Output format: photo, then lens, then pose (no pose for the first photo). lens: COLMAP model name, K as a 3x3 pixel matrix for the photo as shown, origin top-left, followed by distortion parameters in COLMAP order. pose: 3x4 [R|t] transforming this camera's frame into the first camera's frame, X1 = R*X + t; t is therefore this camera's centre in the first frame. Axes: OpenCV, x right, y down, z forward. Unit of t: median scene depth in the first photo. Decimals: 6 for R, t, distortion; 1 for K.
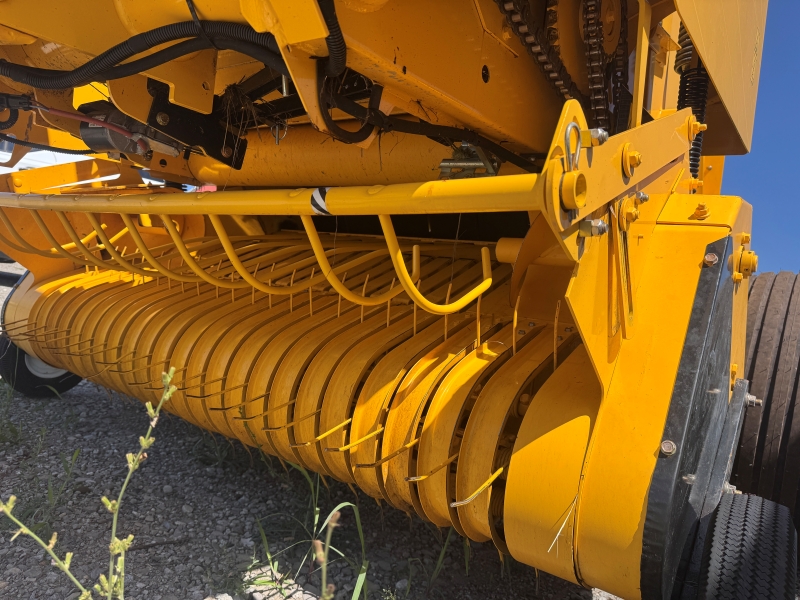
lens RADIAL K [[598.5, 0, 399.6], [0, 598.5, 298.8], [0, 0, 1]] dist [-0.015531, 0.002073]
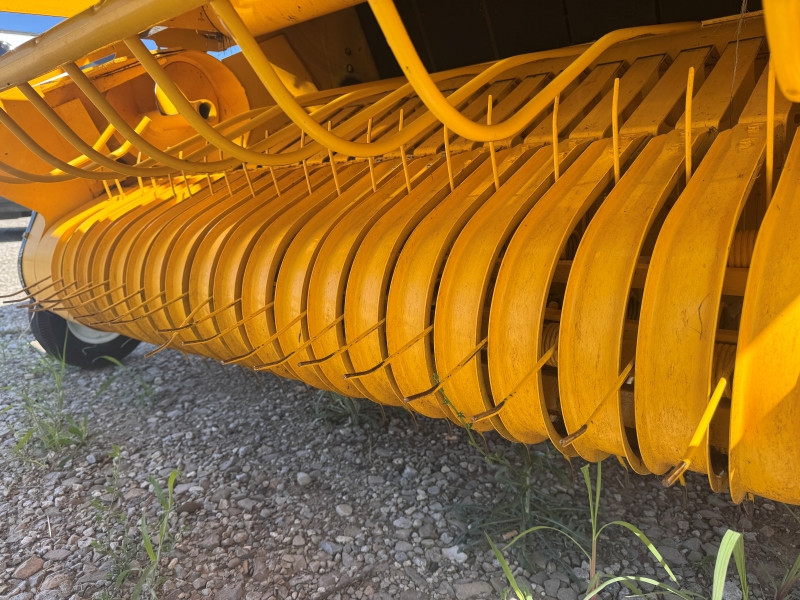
lens RADIAL K [[598.5, 0, 400.8], [0, 598.5, 301.2], [0, 0, 1]] dist [-0.015531, 0.002073]
pose [[0.980083, -0.180050, -0.083784, -0.163402], [0.193317, 0.961565, 0.194991, 0.003882], [0.045456, -0.207304, 0.977220, 0.328535]]
